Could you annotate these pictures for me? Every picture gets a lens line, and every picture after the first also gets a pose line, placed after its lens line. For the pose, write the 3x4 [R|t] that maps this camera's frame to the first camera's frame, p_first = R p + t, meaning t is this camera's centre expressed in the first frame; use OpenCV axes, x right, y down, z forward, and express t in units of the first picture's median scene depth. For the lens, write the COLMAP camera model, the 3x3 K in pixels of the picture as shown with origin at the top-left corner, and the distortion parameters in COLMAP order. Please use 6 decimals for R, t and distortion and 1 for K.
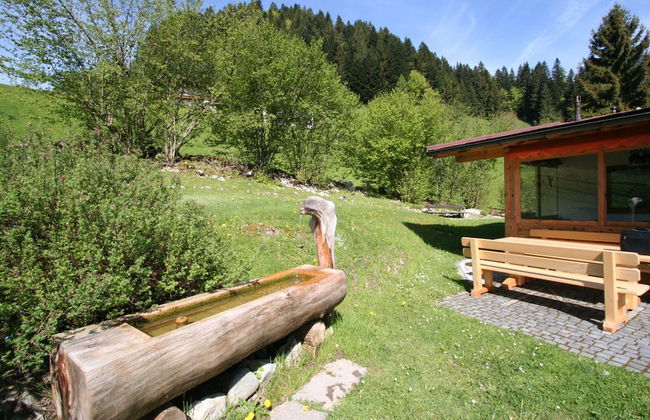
lens RADIAL K [[340.7, 0, 322.4], [0, 340.7, 201.8], [0, 0, 1]] dist [-0.018645, 0.000141]
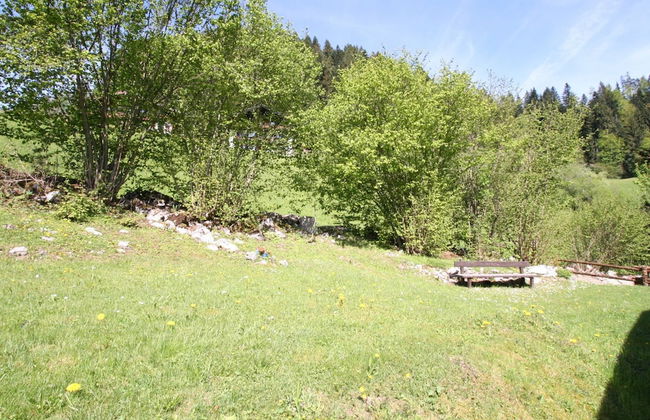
lens RADIAL K [[340.7, 0, 322.4], [0, 340.7, 201.8], [0, 0, 1]] dist [-0.018645, 0.000141]
pose [[0.999944, -0.010484, 0.001200, 0.100258], [0.010552, 0.992912, -0.118384, -0.018841], [0.000049, 0.118390, 0.992967, 0.456676]]
